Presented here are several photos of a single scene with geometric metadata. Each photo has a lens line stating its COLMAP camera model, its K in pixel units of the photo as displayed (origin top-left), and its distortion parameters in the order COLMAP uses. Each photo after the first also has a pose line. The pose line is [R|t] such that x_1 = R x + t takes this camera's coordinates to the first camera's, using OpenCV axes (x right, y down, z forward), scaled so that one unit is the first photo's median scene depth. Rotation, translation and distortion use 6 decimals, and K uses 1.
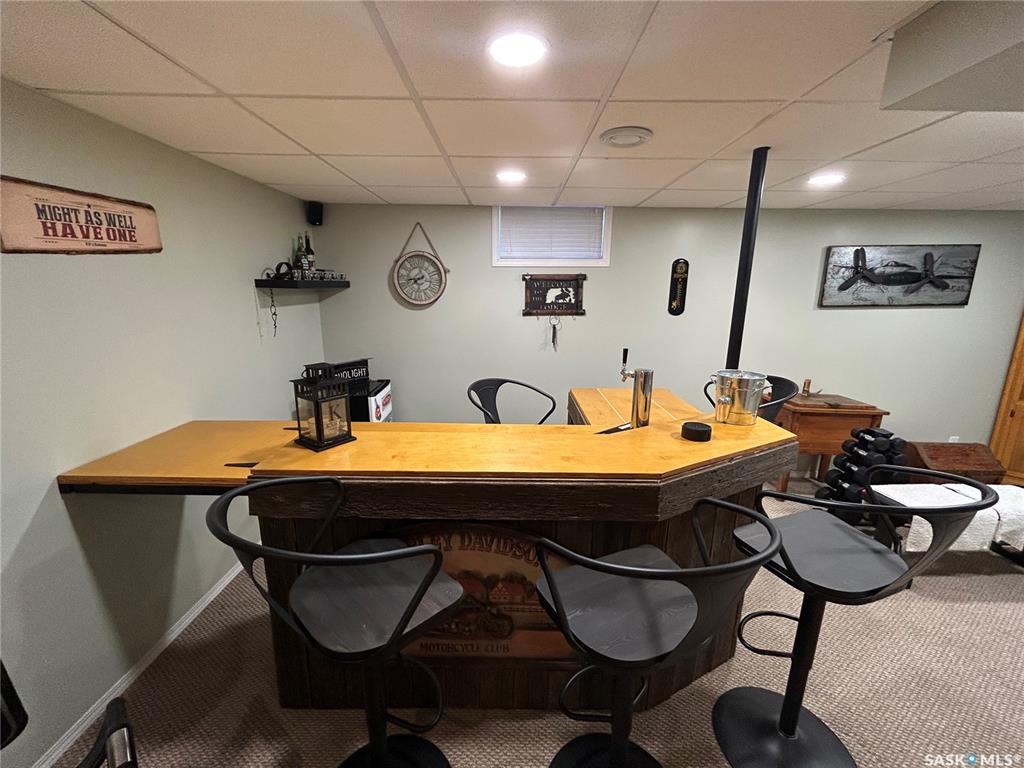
lens RADIAL K [[415.4, 0, 515.0], [0, 415.4, 382.1], [0, 0, 1]] dist [-0.001510, -0.000134]
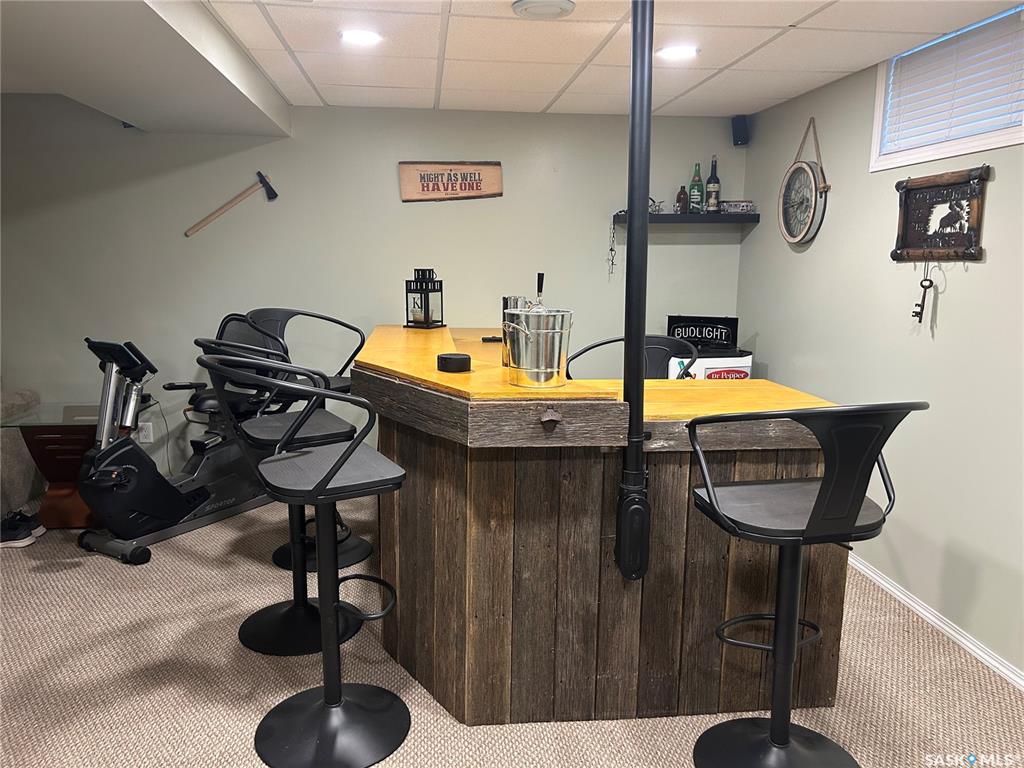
lens RADIAL K [[772.1, 0, 516.3], [0, 772.1, 384.9], [0, 0, 1]] dist [0.048573, -0.048712]
pose [[0.124528, 0.158191, -0.979525, 0.978131], [-0.226373, 0.965702, 0.127179, -0.029887], [0.966048, 0.205901, 0.156067, 0.449914]]
